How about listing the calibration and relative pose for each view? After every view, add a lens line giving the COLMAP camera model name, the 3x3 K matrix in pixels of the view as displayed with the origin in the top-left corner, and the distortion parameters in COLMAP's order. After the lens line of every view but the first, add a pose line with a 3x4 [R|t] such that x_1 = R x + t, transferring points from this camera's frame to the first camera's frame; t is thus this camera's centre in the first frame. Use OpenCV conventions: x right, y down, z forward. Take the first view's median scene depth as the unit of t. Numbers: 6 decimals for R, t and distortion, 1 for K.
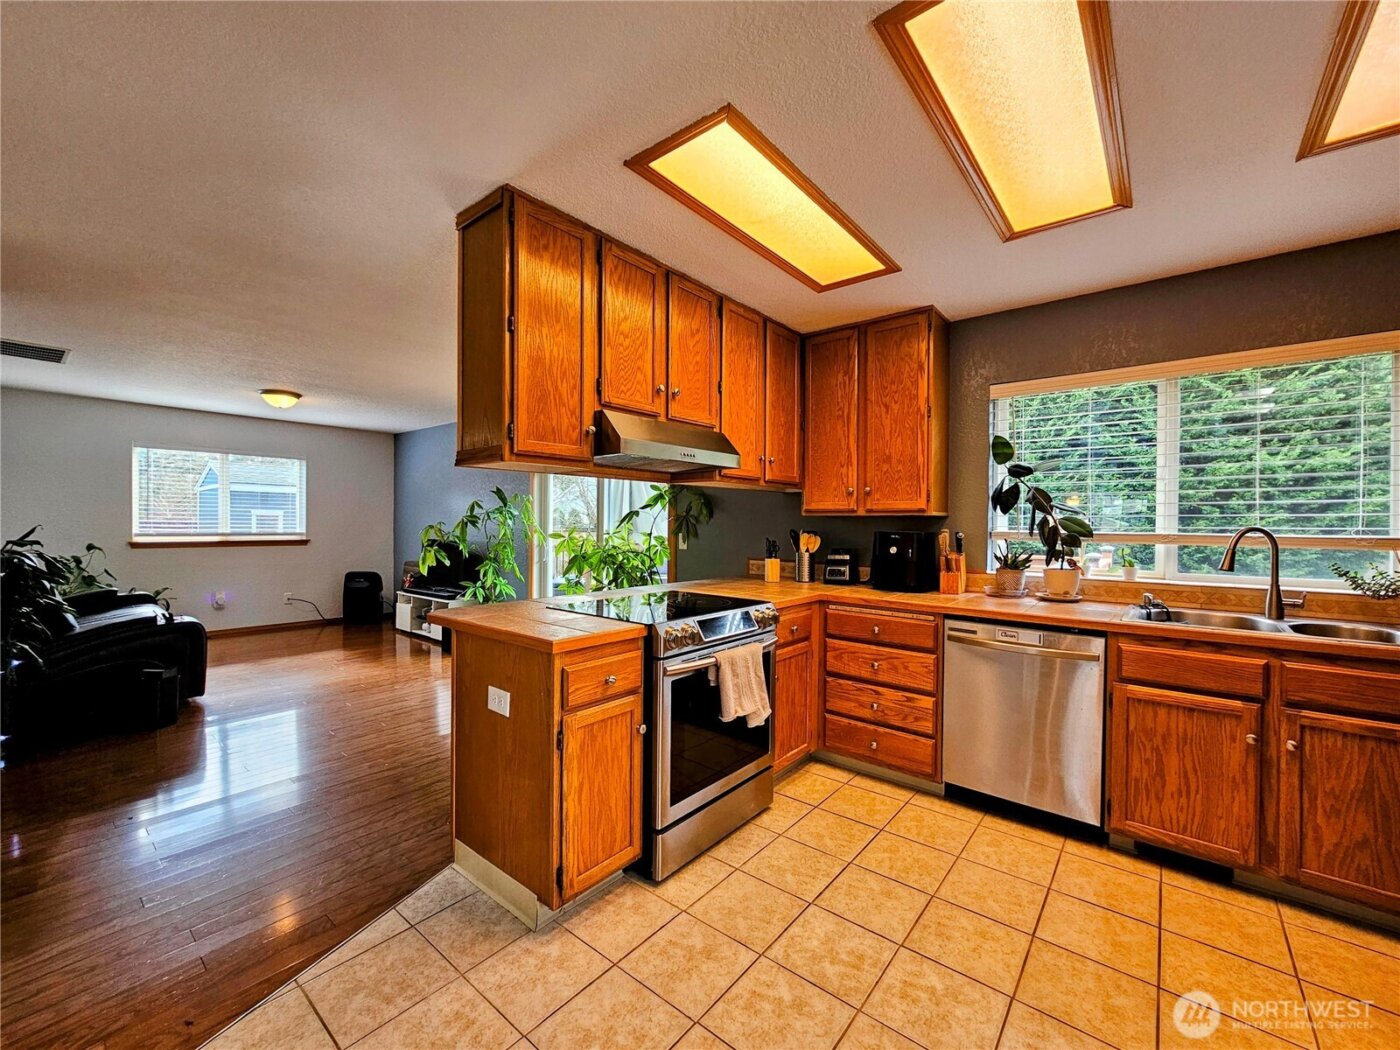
lens RADIAL K [[577.1, 0, 697.3], [0, 577.1, 525.0], [0, 0, 1]] dist [-0.005328, 0.003803]
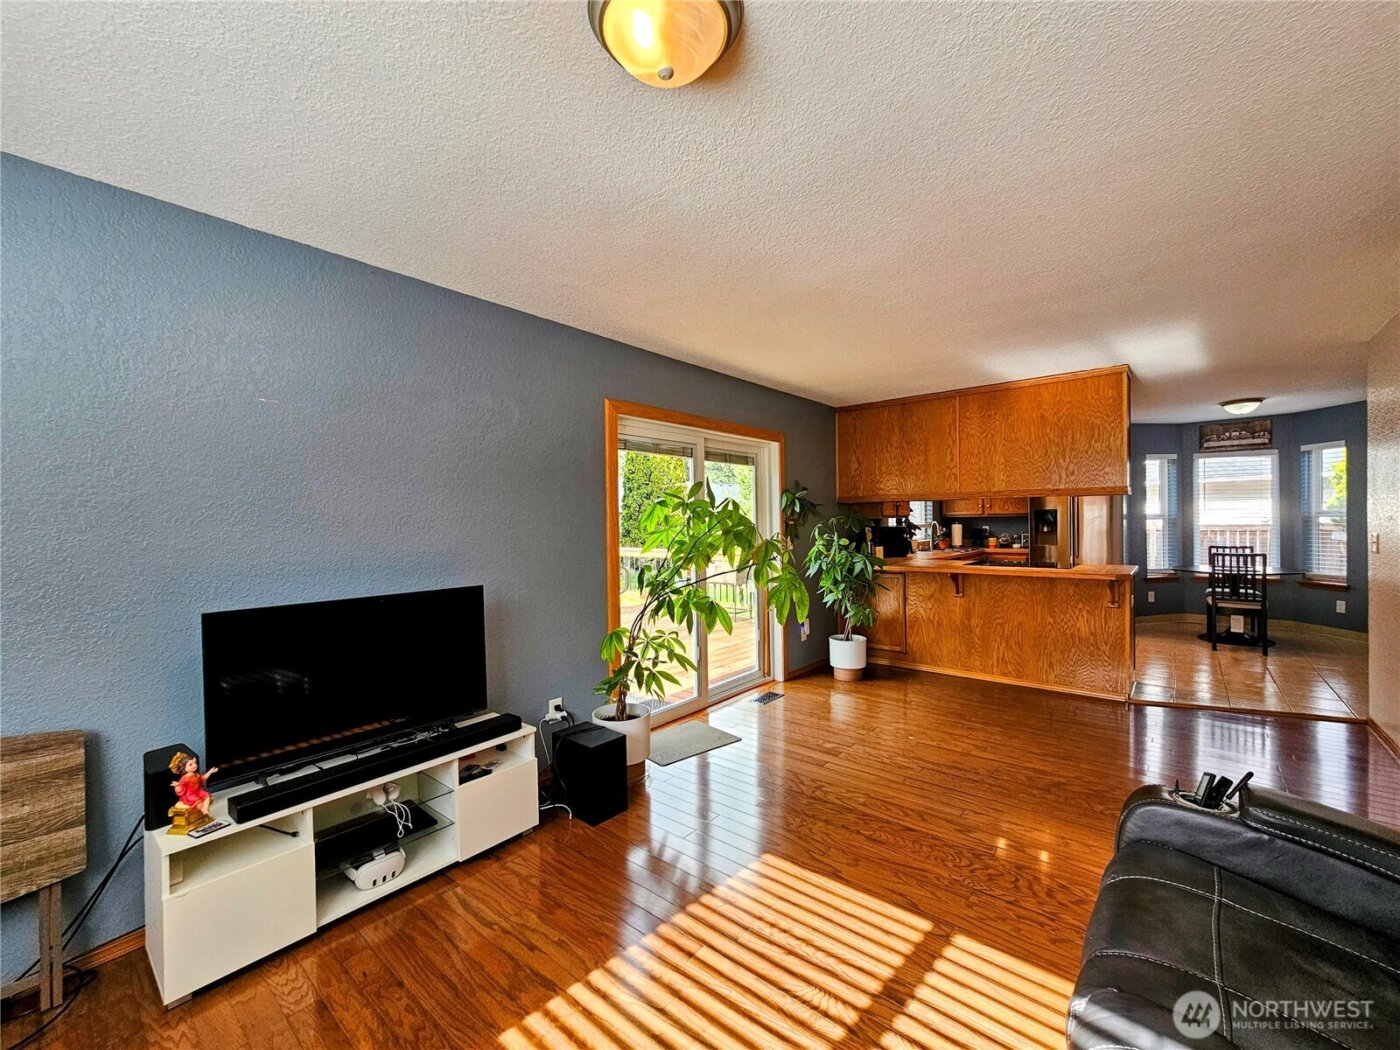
lens RADIAL K [[577.1, 0, 701.1], [0, 577.1, 529.3], [0, 0, 1]] dist [-0.005328, 0.003803]
pose [[0.007697, -0.021042, 0.999749, -1.101995], [0.023593, 0.999504, 0.020856, -0.024094], [-0.999692, 0.023426, 0.008189, 1.127888]]
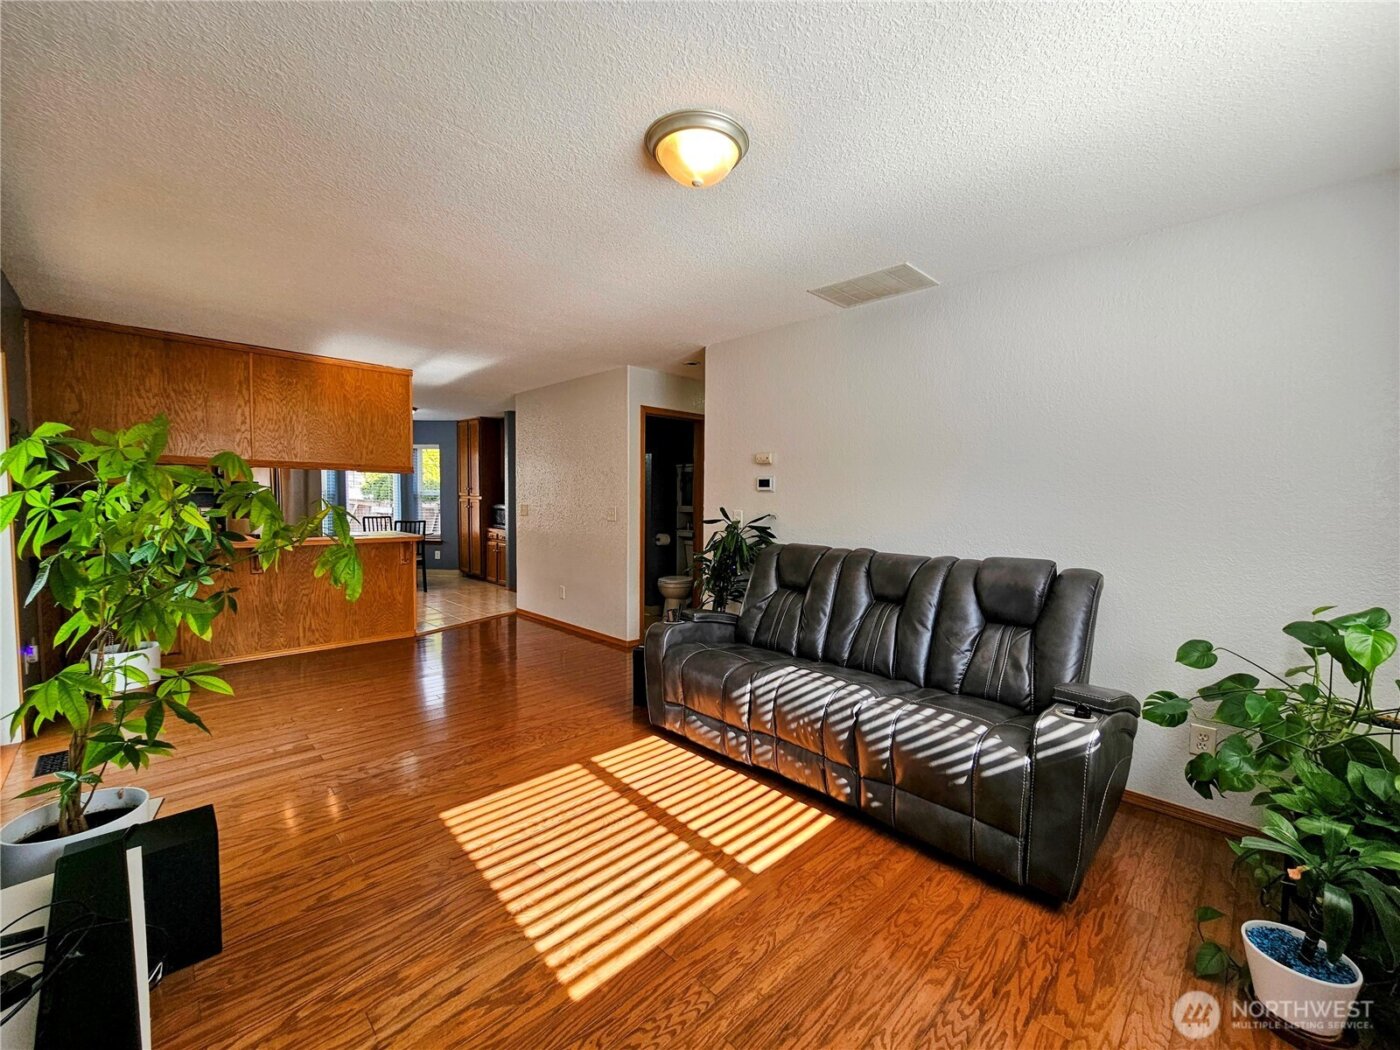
lens RADIAL K [[577.1, 0, 698.2], [0, 577.1, 523.7], [0, 0, 1]] dist [-0.005328, 0.003803]
pose [[-0.994466, -0.024388, 0.102191, -0.874634], [-0.019081, 0.998434, 0.052596, -0.015725], [-0.103314, 0.050355, -0.993373, 1.553871]]
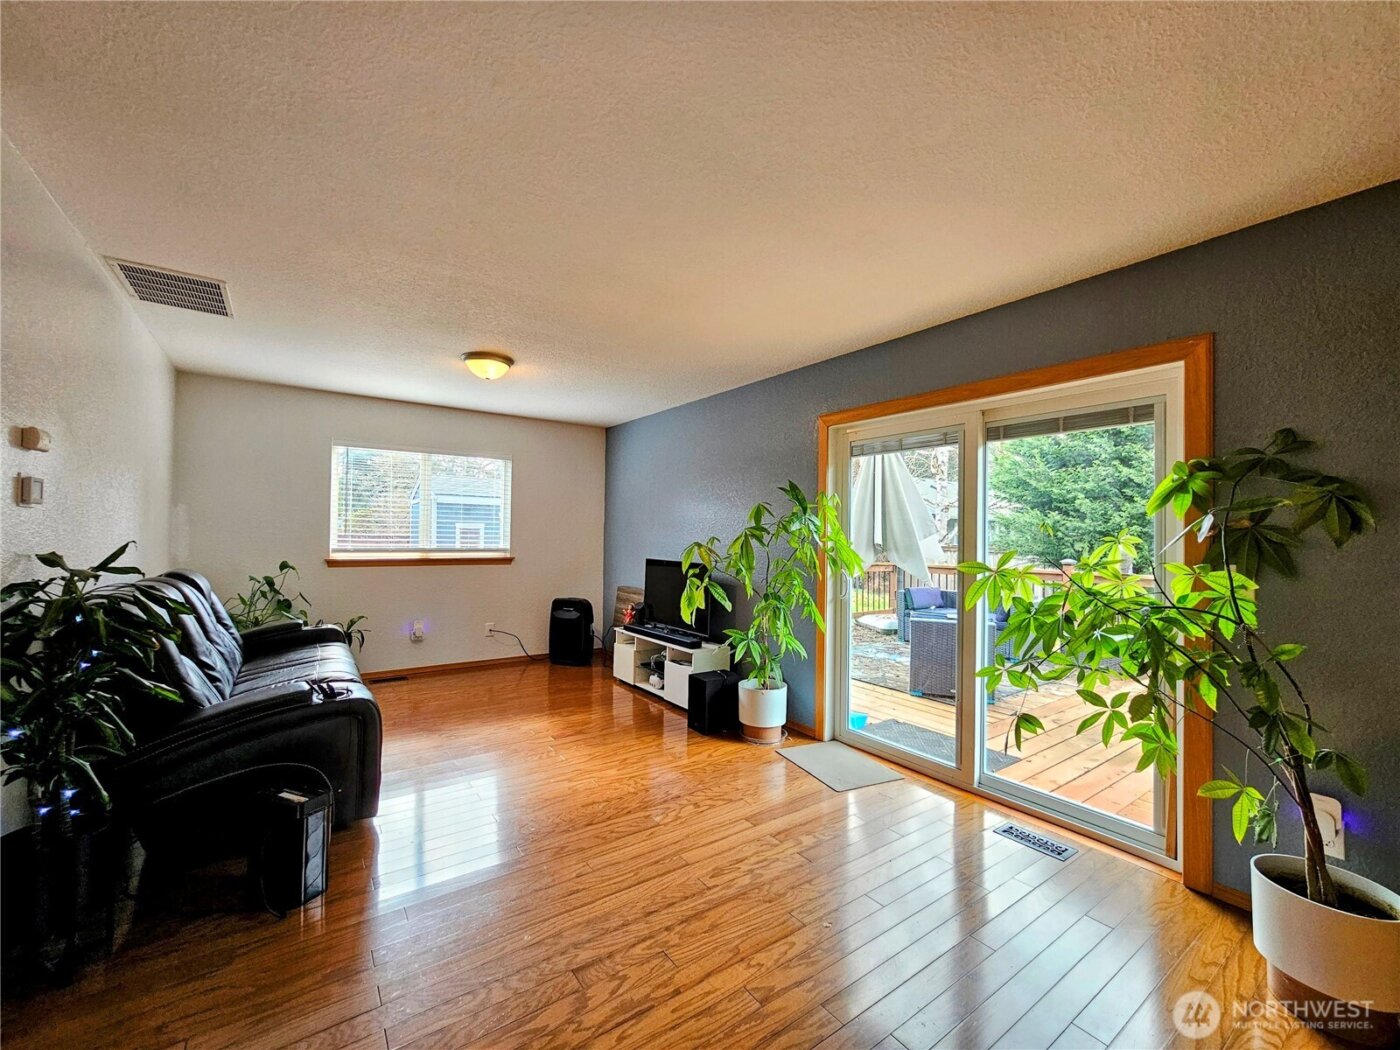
lens RADIAL K [[577.1, 0, 702.6], [0, 577.1, 523.1], [0, 0, 1]] dist [-0.005328, 0.003803]
pose [[0.966888, -0.001515, -0.255195, -0.312153], [-0.005881, 0.999585, -0.028217, -0.003236], [0.255132, 0.028784, 0.966478, 0.419494]]
